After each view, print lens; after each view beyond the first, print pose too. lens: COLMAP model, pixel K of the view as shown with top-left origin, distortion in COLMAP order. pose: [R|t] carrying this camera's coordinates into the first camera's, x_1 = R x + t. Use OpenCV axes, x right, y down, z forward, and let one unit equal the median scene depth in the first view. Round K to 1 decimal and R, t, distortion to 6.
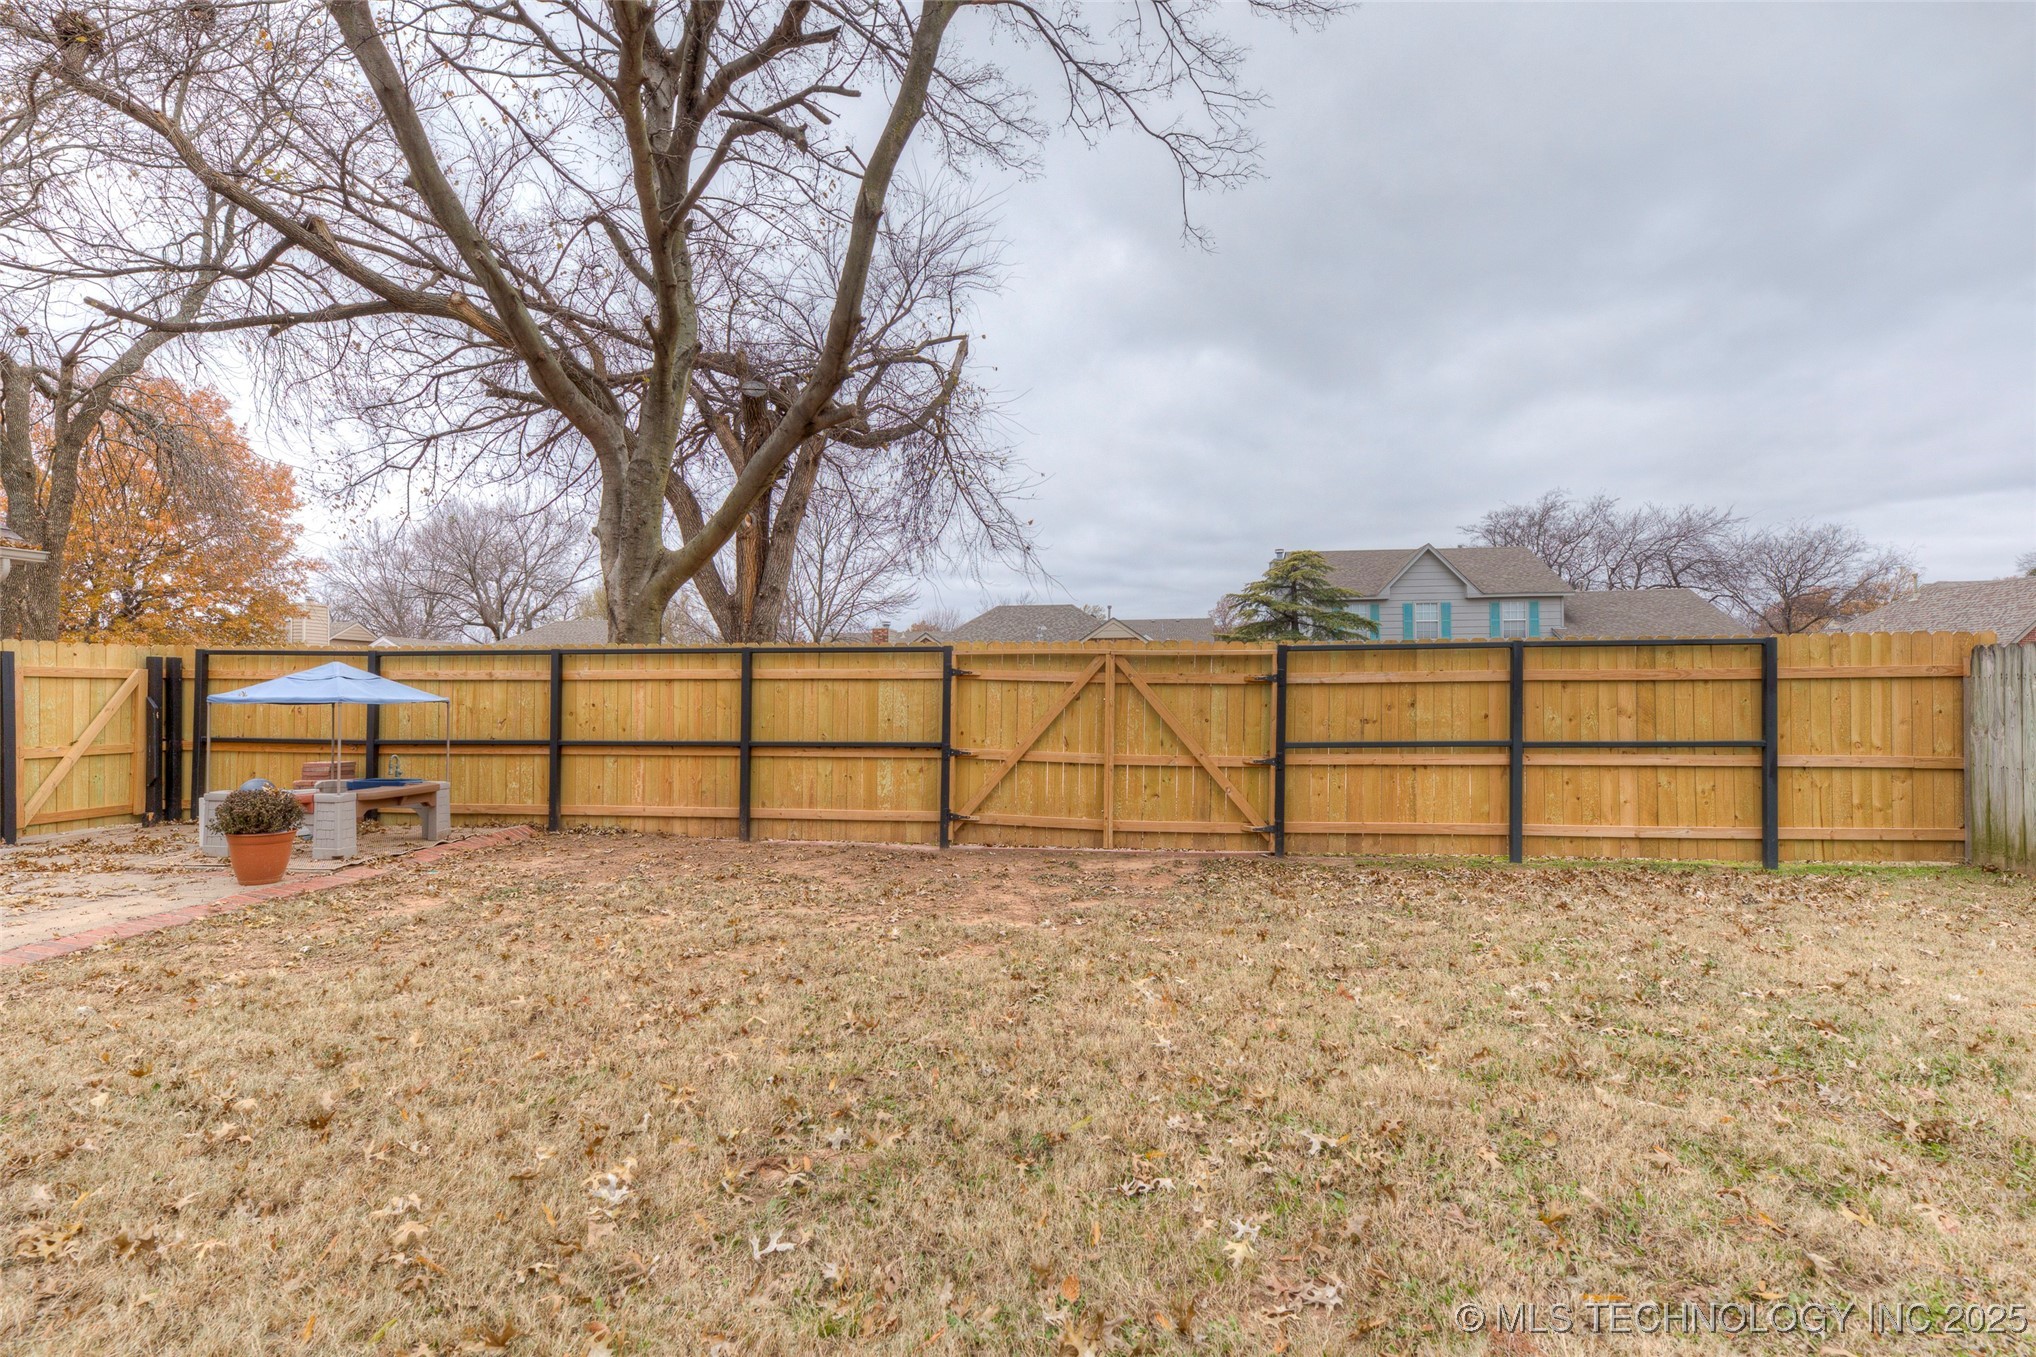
lens RADIAL K [[998.1, 0, 1011.2], [0, 998.1, 692.5], [0, 0, 1]] dist [0.025923, -0.003034]
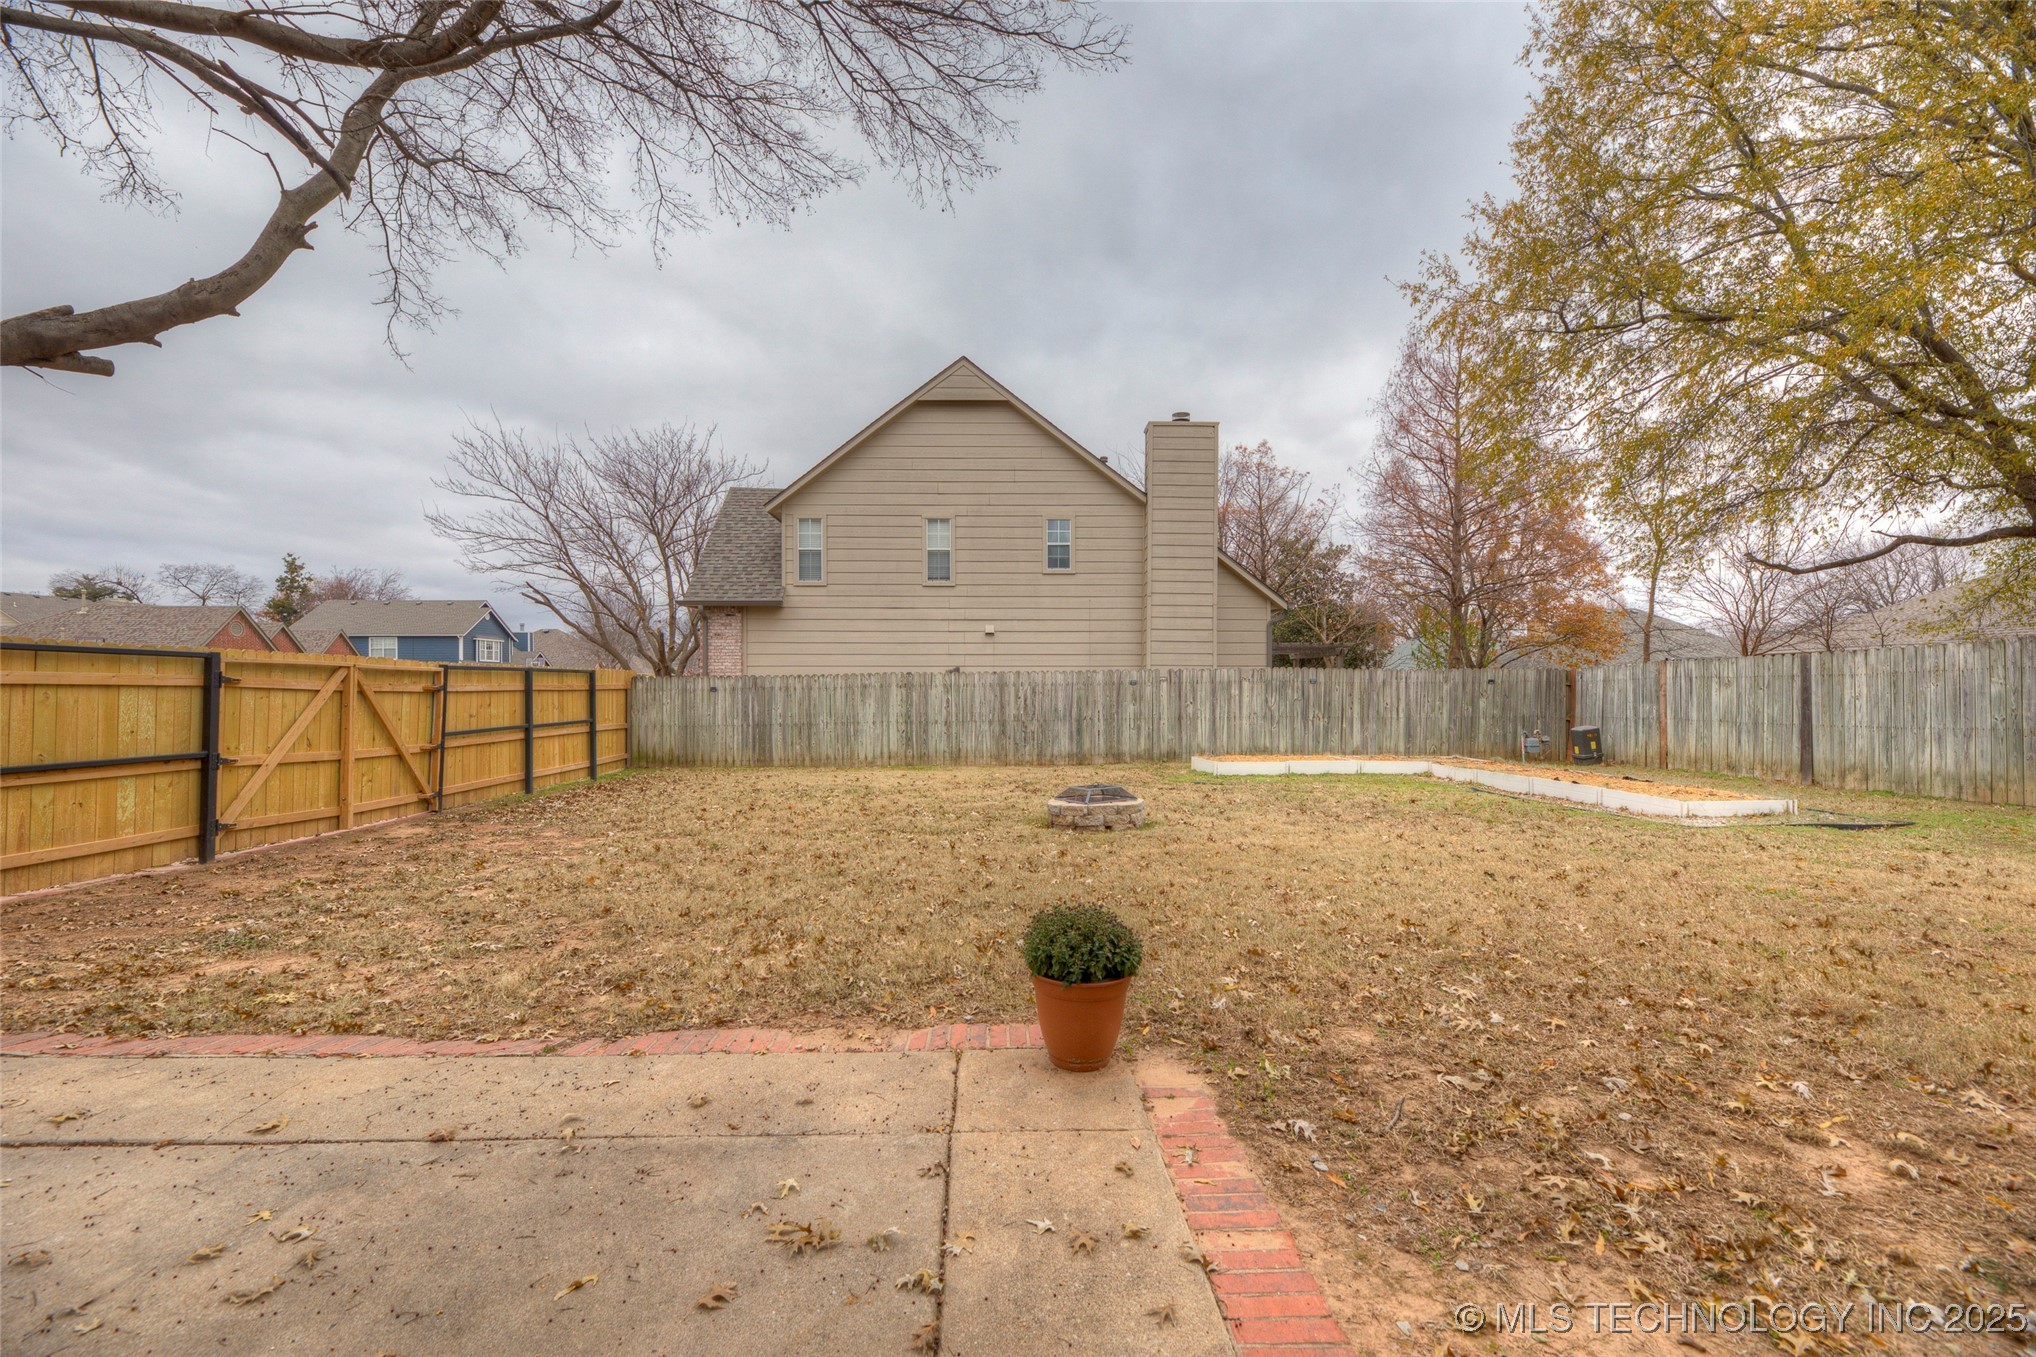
lens RADIAL K [[812.3, 0, 1011.3], [0, 812.3, 686.2], [0, 0, 1]] dist [0.014147, -0.002752]
pose [[-0.145742, 0.007687, 0.989293, -0.913661], [-0.002785, 0.999963, -0.008180, -0.008655], [-0.989319, -0.003947, -0.145715, 0.329191]]
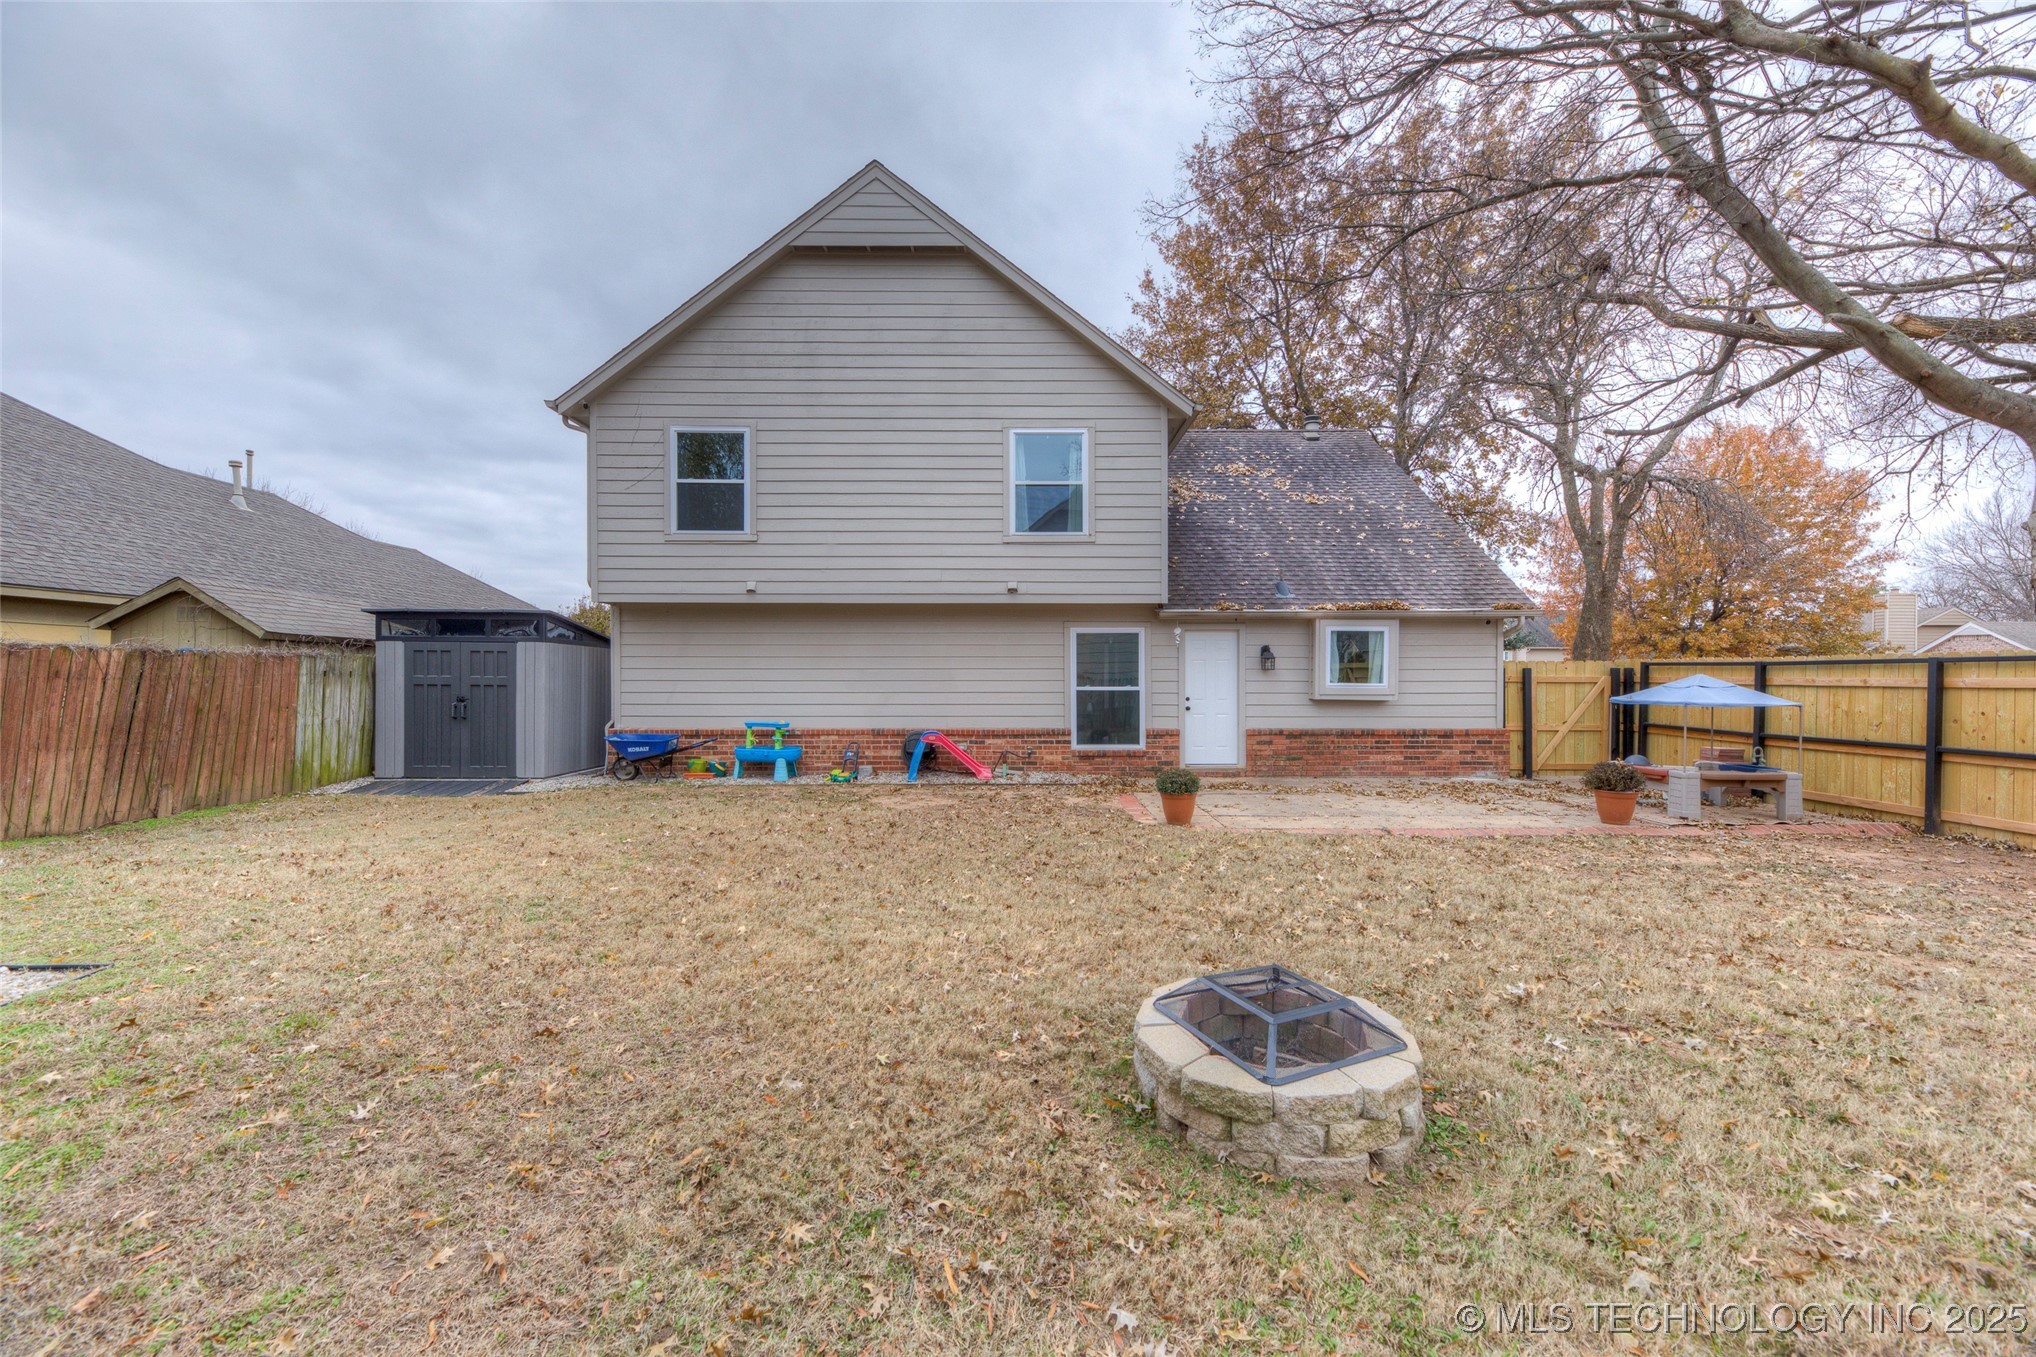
lens RADIAL K [[812.3, 0, 1012.6], [0, 812.3, 687.8], [0, 0, 1]] dist [0.014147, -0.002752]
pose [[0.116528, 0.014086, -0.993088, 0.275067], [0.002337, 0.999893, 0.014457, -0.026788], [0.993185, -0.004006, 0.116483, -0.032902]]
